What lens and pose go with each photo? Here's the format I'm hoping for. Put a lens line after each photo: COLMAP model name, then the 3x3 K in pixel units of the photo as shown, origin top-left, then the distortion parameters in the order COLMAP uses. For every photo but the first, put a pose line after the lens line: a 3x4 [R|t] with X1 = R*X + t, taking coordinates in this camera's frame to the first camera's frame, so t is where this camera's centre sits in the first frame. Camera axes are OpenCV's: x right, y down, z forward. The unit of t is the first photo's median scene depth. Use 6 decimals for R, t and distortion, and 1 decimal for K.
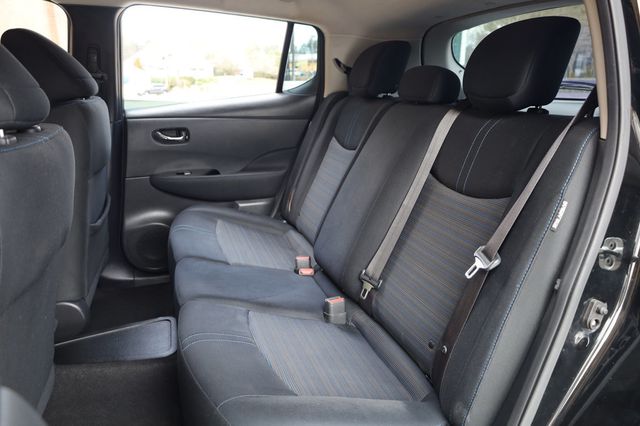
lens RADIAL K [[464.4, 0, 321.0], [0, 464.4, 211.9], [0, 0, 1]] dist [-0.010919, 0.006759]
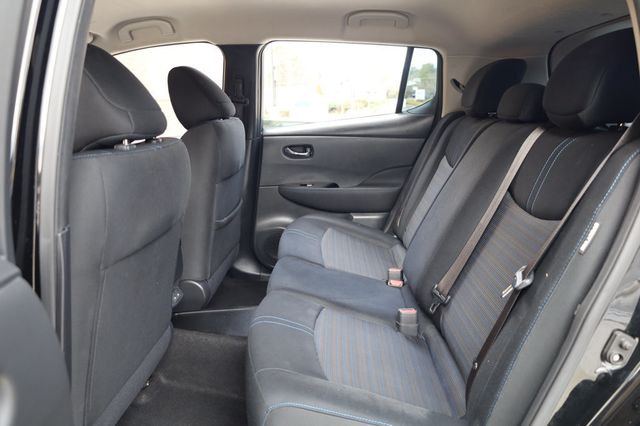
lens RADIAL K [[464.4, 0, 309.0], [0, 464.4, 210.0], [0, 0, 1]] dist [-0.010919, 0.006759]
pose [[0.921904, 0.067464, -0.381499, 0.191182], [-0.086123, 0.995770, -0.032028, 0.017132], [0.377724, 0.062382, 0.923814, -0.045133]]
